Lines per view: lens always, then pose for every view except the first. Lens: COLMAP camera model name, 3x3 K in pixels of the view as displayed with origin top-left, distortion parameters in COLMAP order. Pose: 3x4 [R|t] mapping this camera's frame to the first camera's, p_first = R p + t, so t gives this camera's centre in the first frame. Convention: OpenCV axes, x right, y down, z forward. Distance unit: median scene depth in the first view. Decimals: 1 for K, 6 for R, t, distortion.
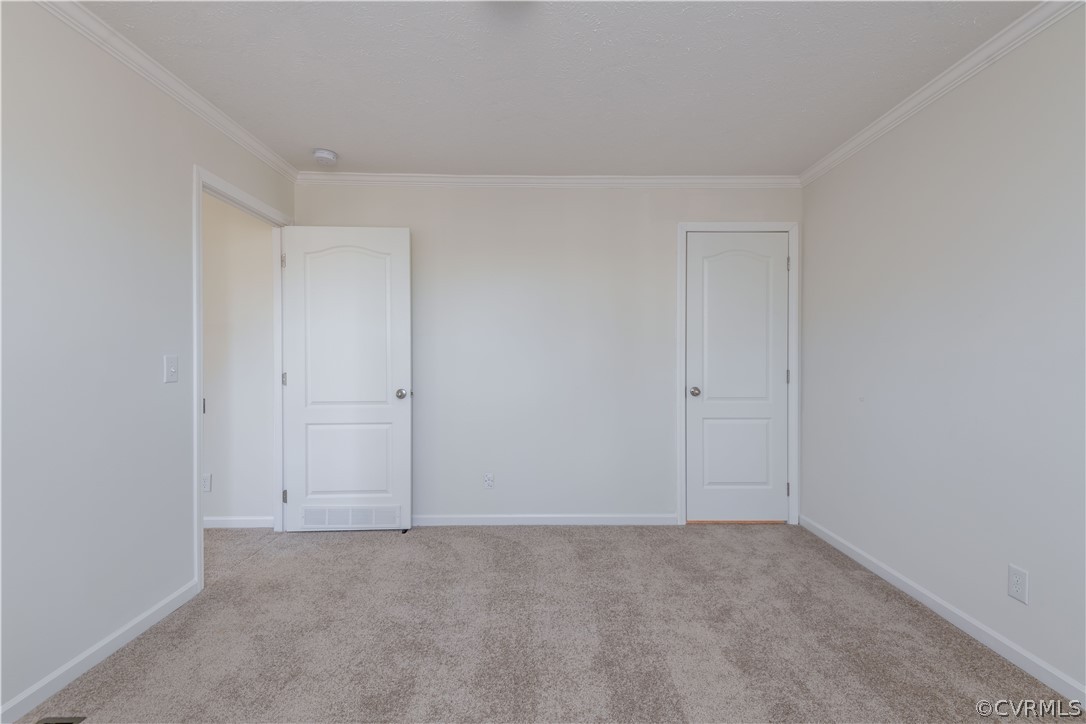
lens RADIAL K [[498.9, 0, 548.8], [0, 498.9, 358.3], [0, 0, 1]] dist [0.022739, -0.009506]
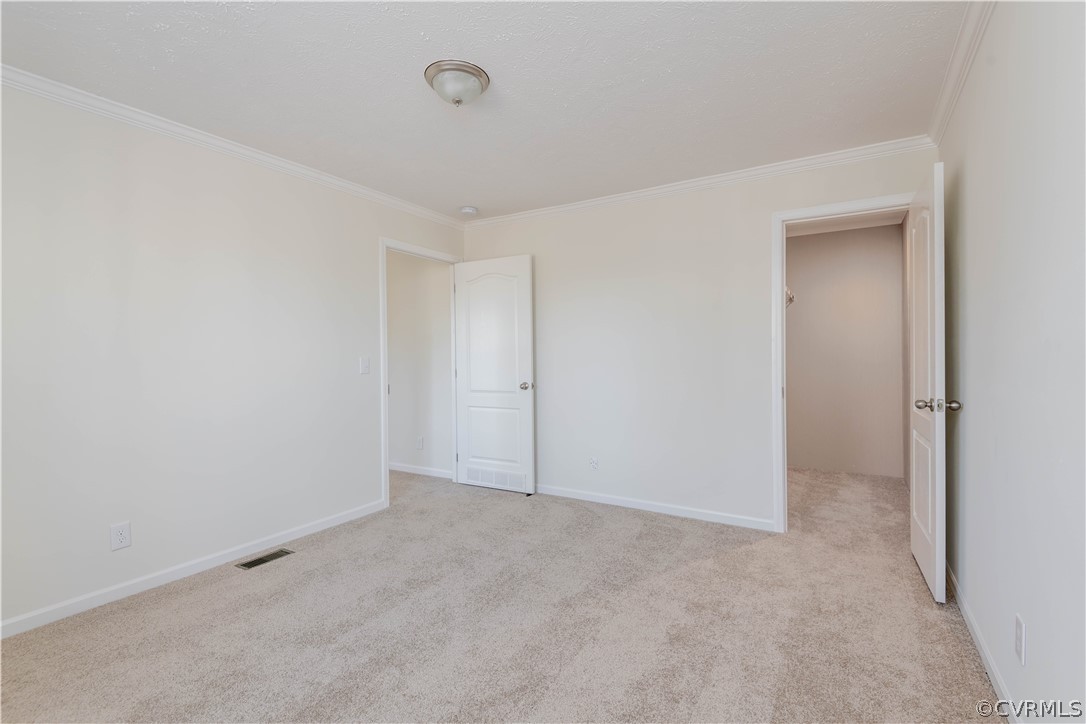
lens RADIAL K [[498.9, 0, 556.8], [0, 498.9, 356.9], [0, 0, 1]] dist [0.022739, -0.009506]
pose [[0.848445, -0.007257, -0.529234, 0.457179], [0.002670, 0.999952, -0.009432, 0.011131], [0.529277, 0.006590, 0.848423, -0.029294]]
